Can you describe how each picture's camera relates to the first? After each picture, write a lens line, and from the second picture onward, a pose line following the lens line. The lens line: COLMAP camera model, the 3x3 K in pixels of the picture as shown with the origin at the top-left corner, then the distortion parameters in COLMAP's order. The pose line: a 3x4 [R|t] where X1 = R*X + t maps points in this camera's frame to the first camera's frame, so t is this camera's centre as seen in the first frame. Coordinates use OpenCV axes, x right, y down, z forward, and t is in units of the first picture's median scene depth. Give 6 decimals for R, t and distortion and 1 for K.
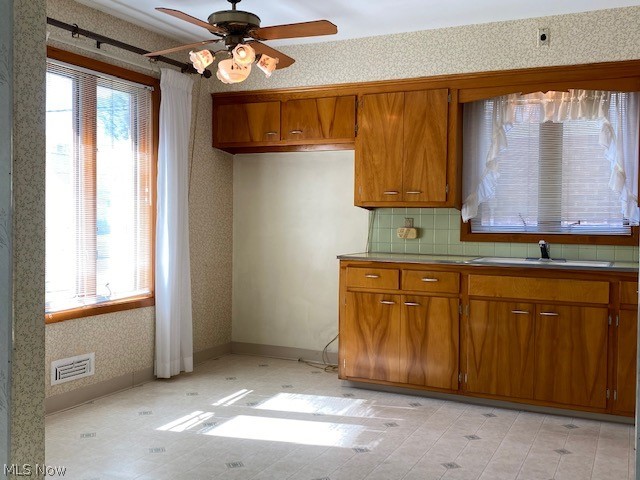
lens RADIAL K [[684.2, 0, 316.6], [0, 684.2, 228.9], [0, 0, 1]] dist [0.141116, -0.327709]
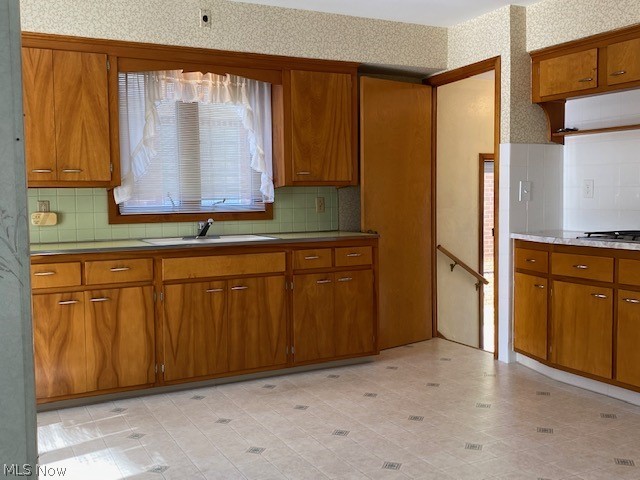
lens RADIAL K [[684.2, 0, 316.6], [0, 684.2, 228.9], [0, 0, 1]] dist [0.141116, -0.327709]
pose [[0.602654, -0.062541, 0.795548, -0.397723], [0.033909, 0.998031, 0.052771, -0.017349], [-0.797282, -0.004827, 0.603588, 0.256815]]
